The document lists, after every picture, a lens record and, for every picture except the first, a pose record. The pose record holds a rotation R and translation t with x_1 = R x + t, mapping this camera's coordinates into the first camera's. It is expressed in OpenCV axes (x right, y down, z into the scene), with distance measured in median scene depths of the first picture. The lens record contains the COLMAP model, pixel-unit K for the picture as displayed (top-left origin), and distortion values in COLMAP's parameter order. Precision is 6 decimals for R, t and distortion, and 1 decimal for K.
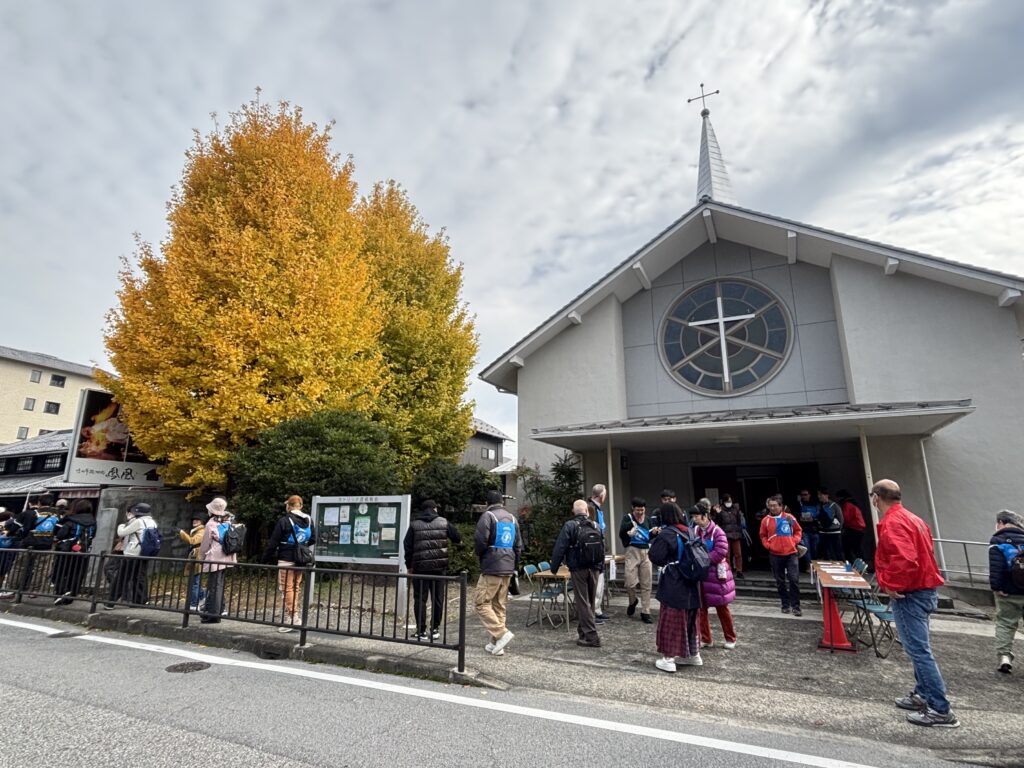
lens RADIAL K [[533.8, 0, 512.0], [0, 533.8, 384.0], [0, 0, 1]] dist [-0.003373, -0.000744]
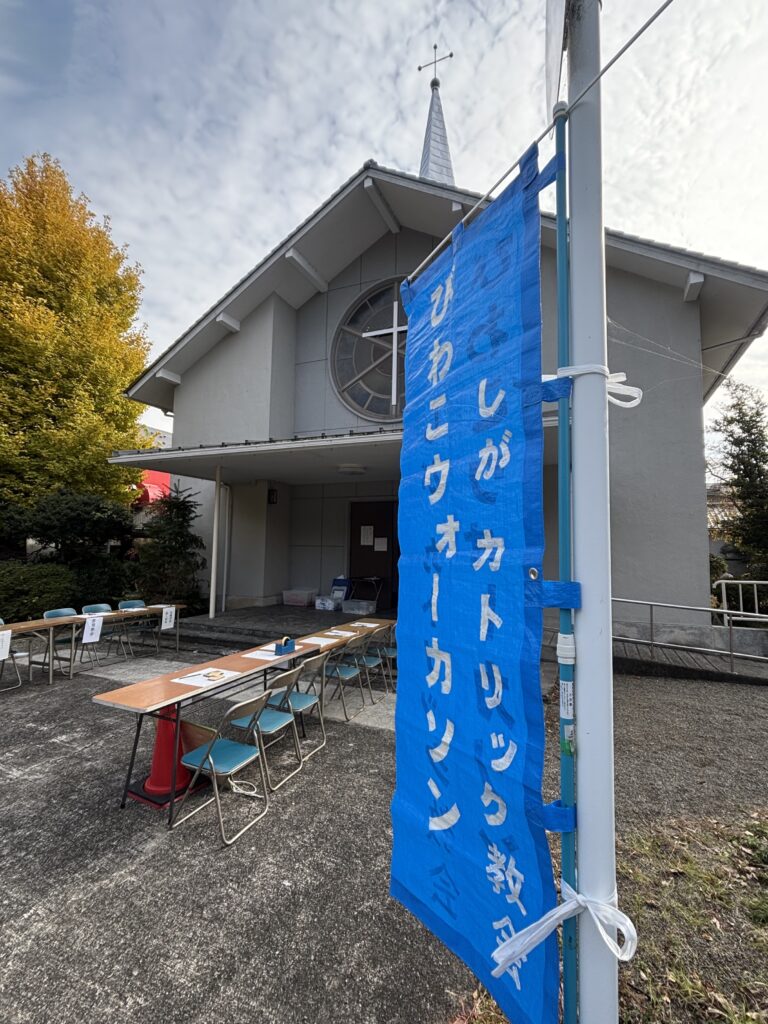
lens RADIAL K [[471.2, 0, 384.0], [0, 471.2, 512.0], [0, 0, 1]] dist [0.002934, 0.000665]
pose [[0.998384, 0.010041, 0.055928, 0.330704], [-0.019471, 0.985128, 0.170713, 0.036416], [-0.053382, -0.171526, 0.983732, 0.215436]]
